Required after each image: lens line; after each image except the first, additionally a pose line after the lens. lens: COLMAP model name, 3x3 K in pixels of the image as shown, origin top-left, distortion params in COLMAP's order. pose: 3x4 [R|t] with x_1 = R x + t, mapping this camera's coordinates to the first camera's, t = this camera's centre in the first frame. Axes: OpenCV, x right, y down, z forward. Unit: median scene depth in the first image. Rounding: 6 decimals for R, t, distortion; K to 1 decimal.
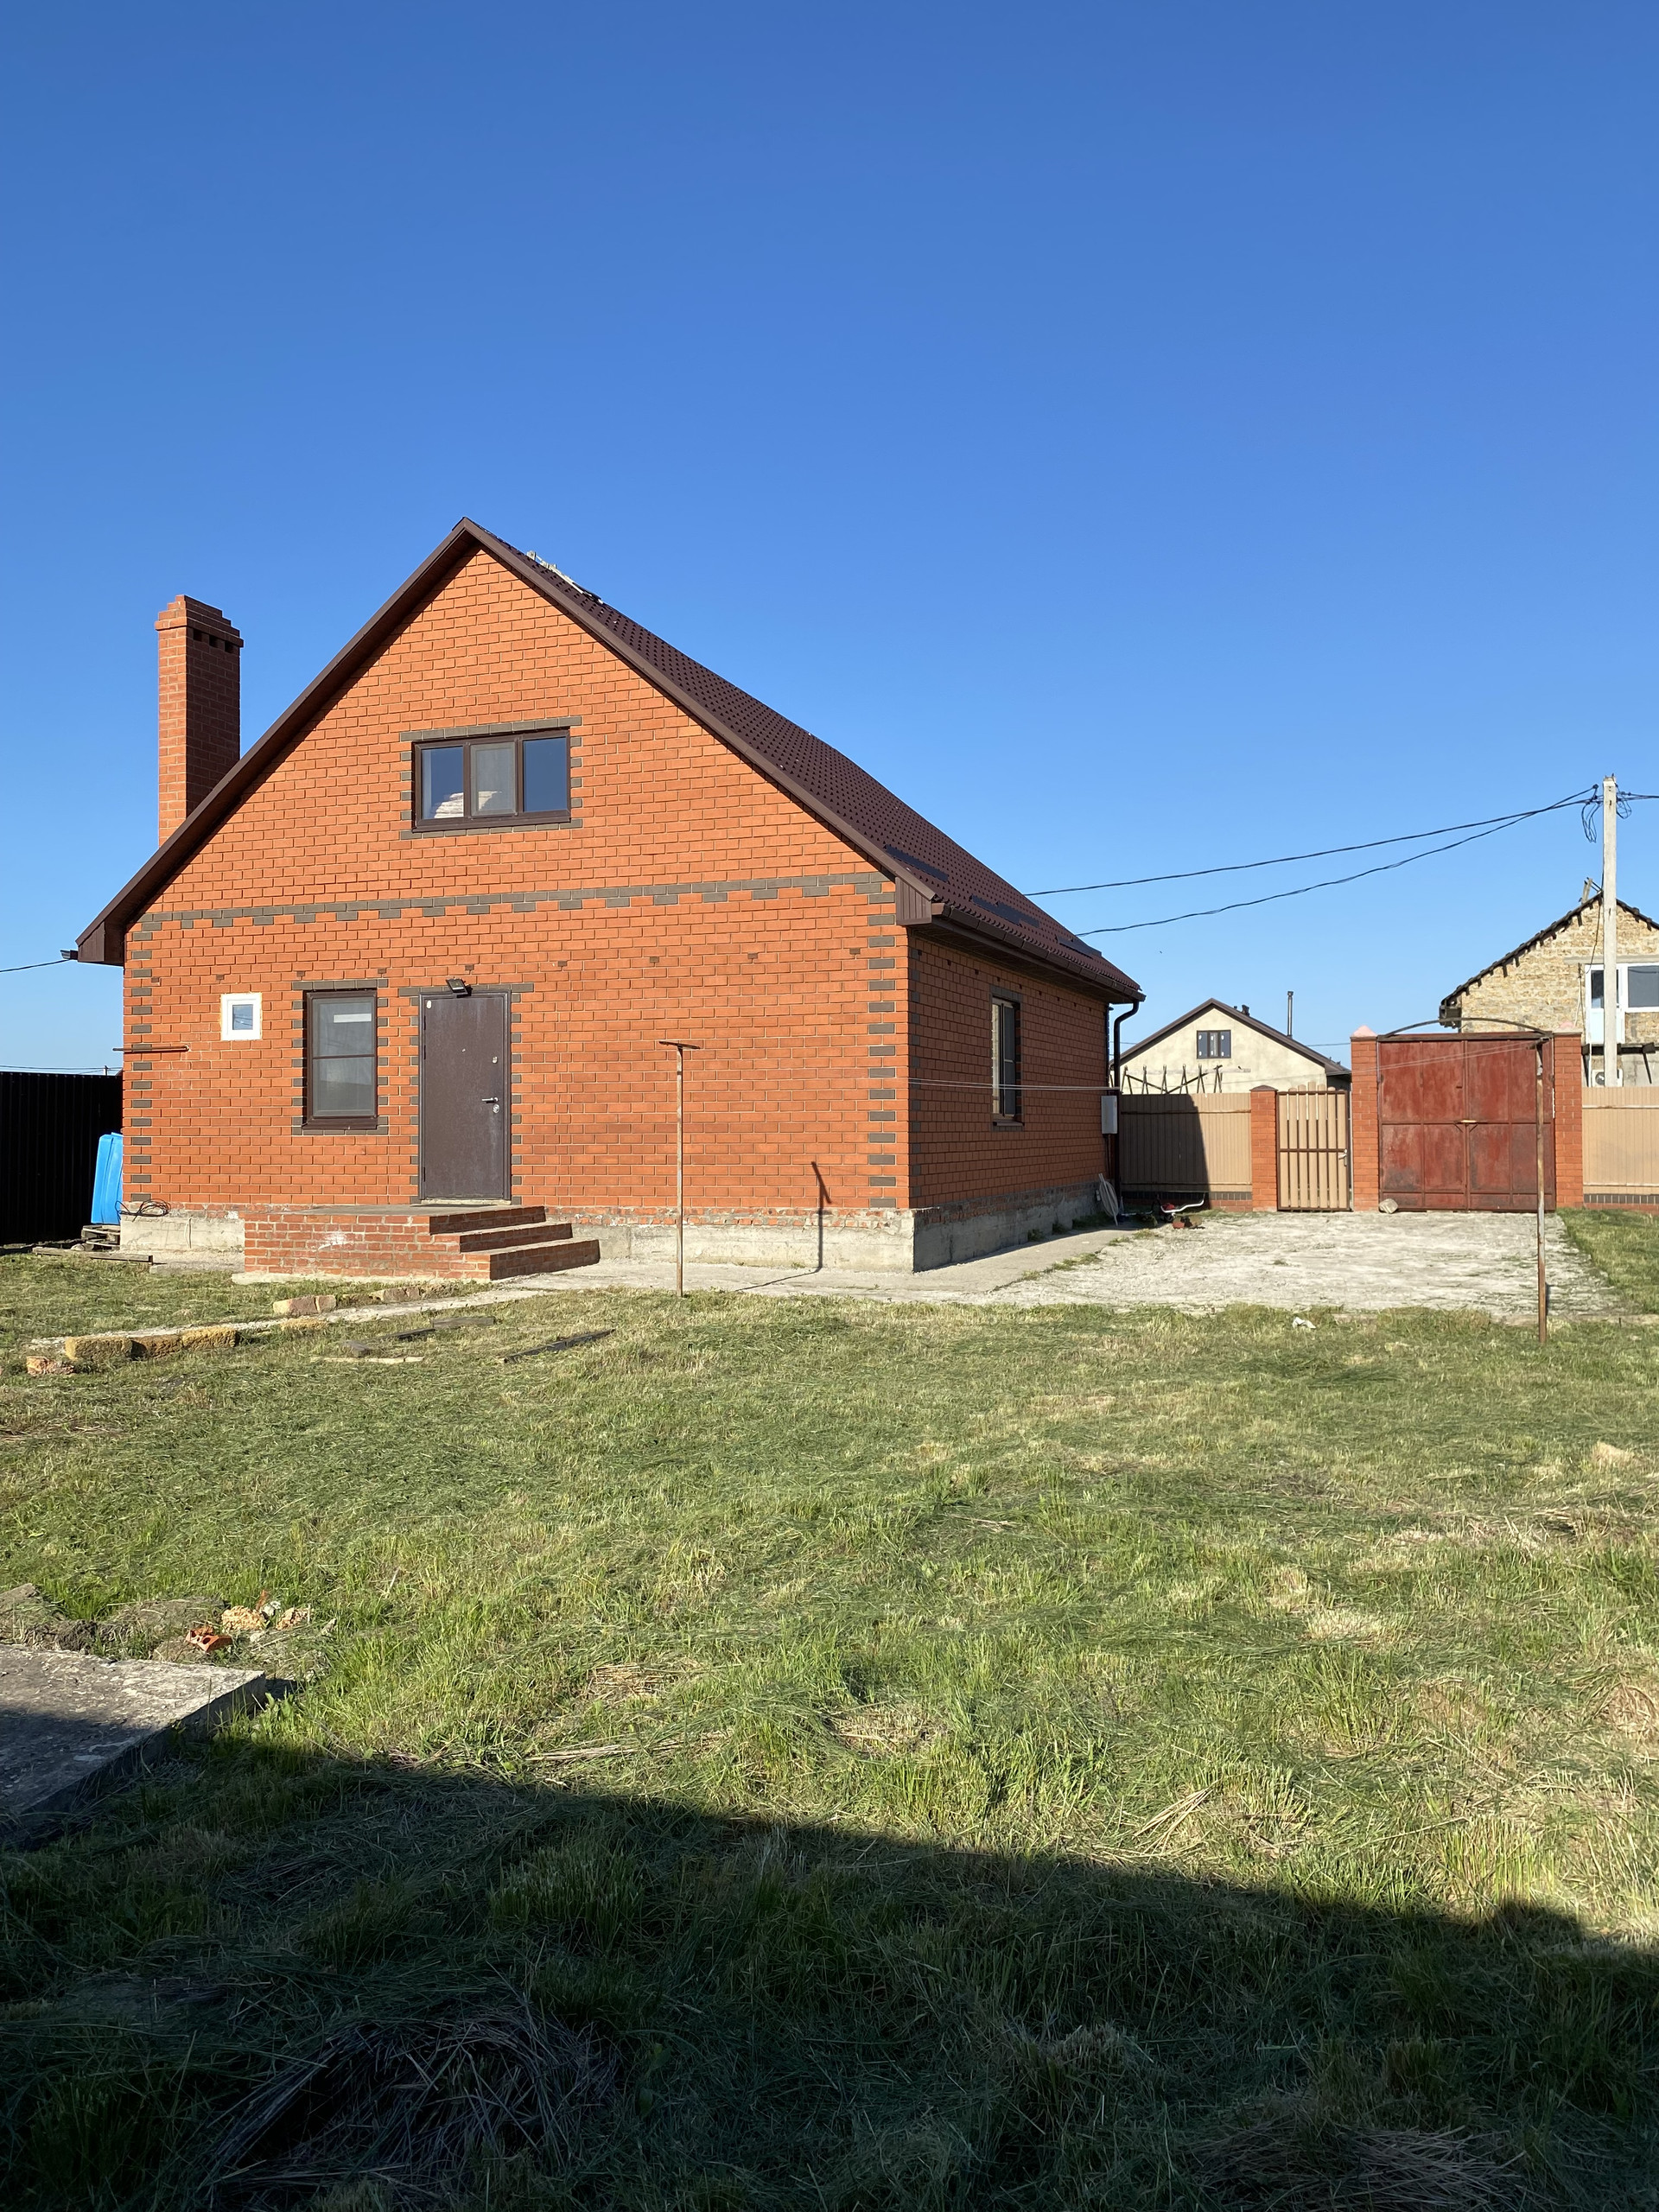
lens RADIAL K [[1715.7, 0, 830.4], [0, 1715.7, 1108.2], [0, 0, 1]] dist [-0.014531, -0.007748]
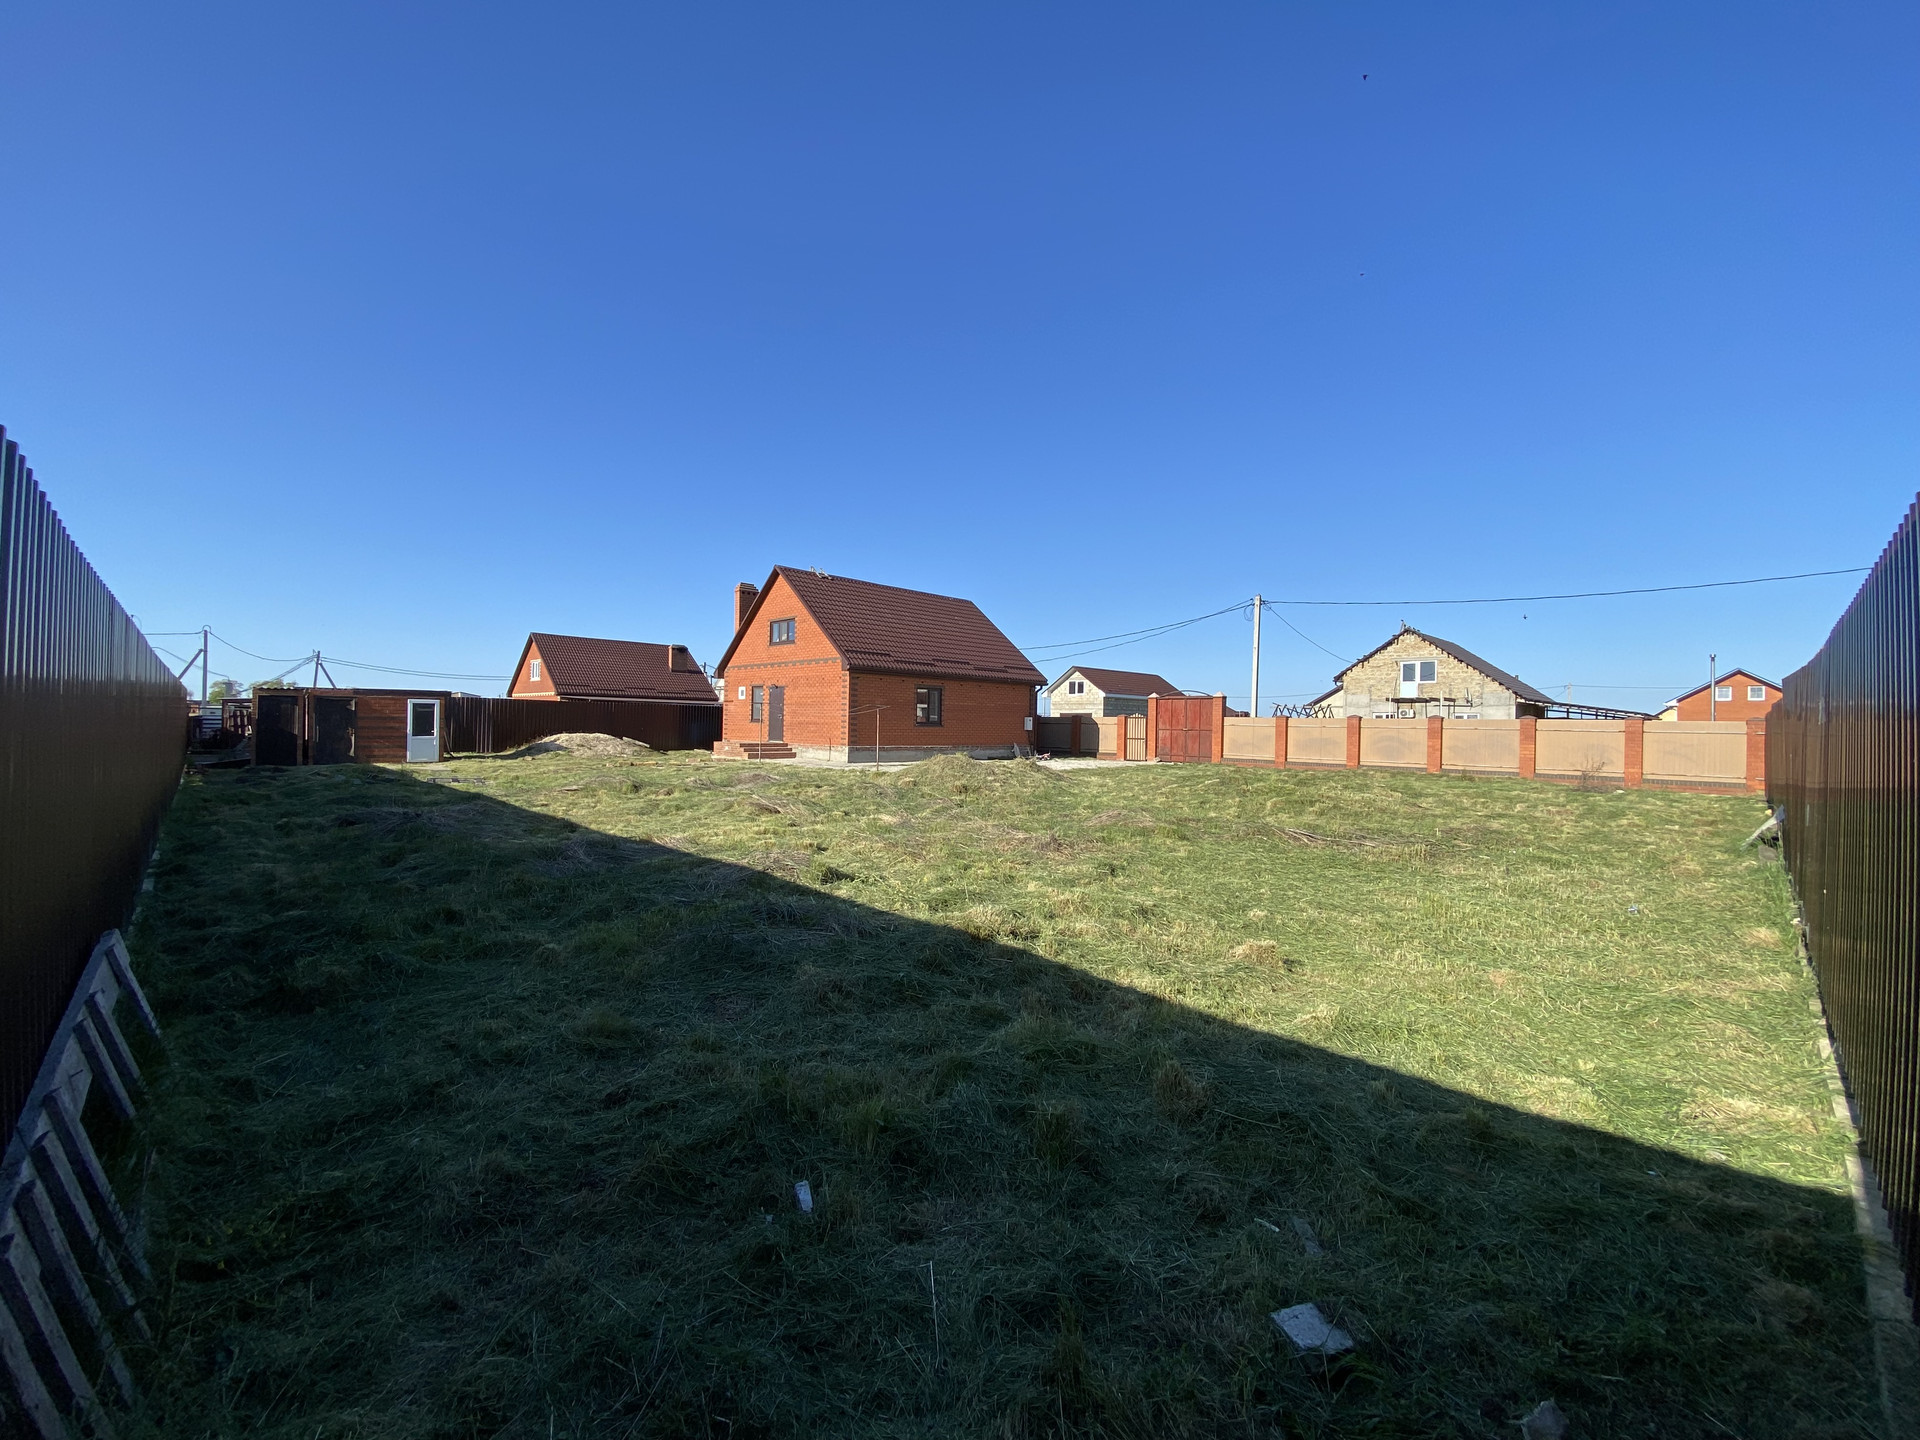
lens RADIAL K [[778.3, 0, 957.0], [0, 778.3, 719.8], [0, 0, 1]] dist [0.012213, -0.015775]
pose [[0.891583, 0.019269, -0.452446, 0.926789], [-0.017974, 0.999813, 0.007161, -0.014322], [0.452500, 0.001748, 0.891763, -0.367482]]
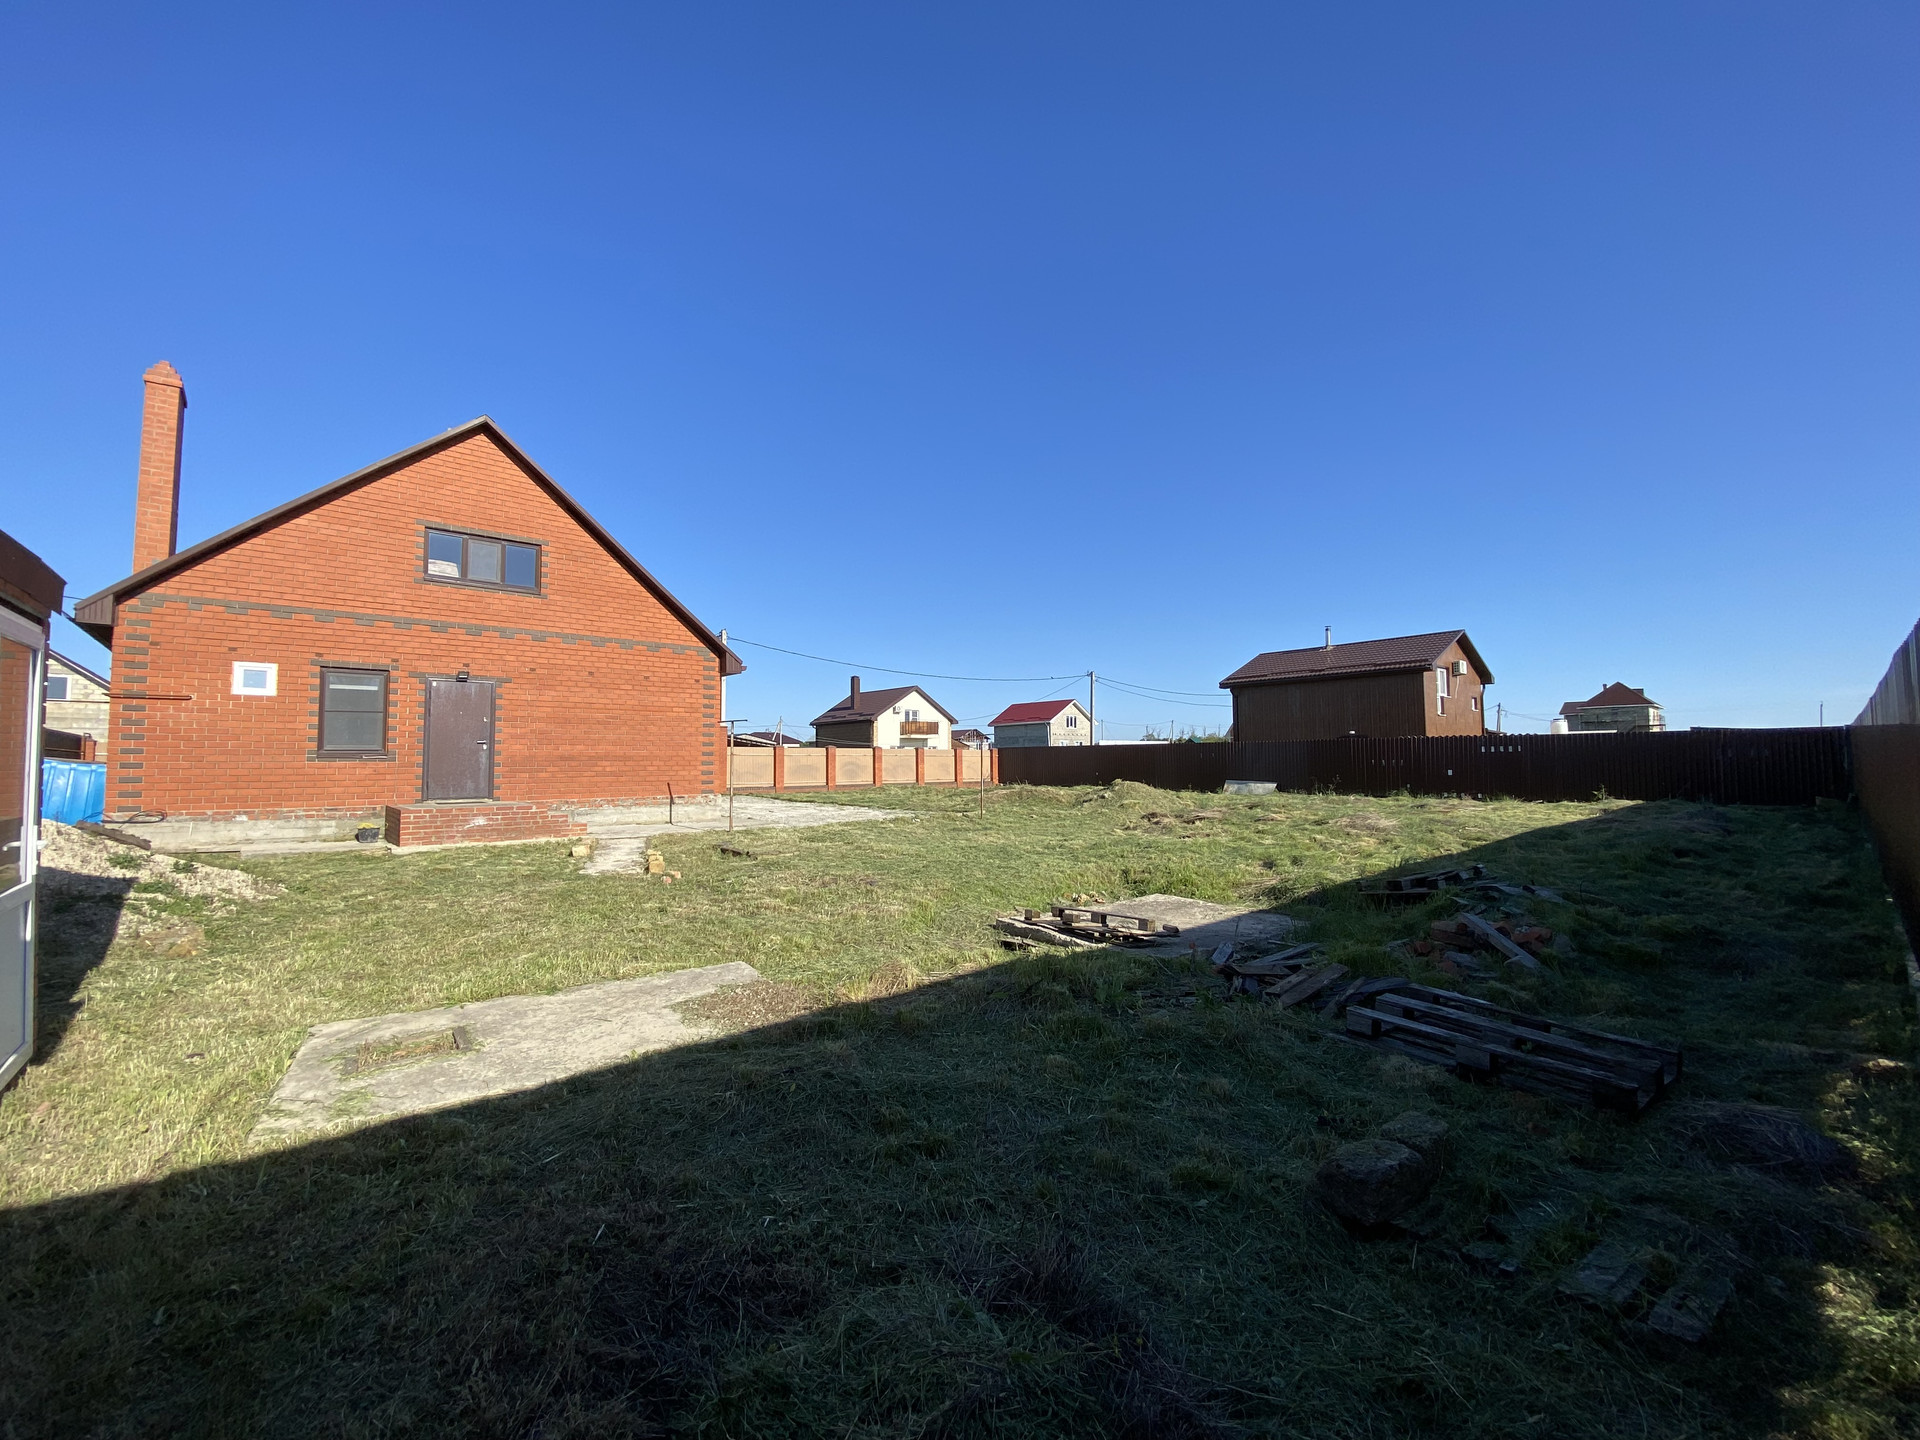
lens RADIAL K [[778.3, 0, 962.2], [0, 778.3, 721.0], [0, 0, 1]] dist [0.012213, -0.015775]
pose [[0.503776, 0.049423, 0.862419, -0.630430], [-0.010879, 0.998646, -0.050875, 0.009139], [-0.863766, 0.016247, 0.503631, 0.165637]]
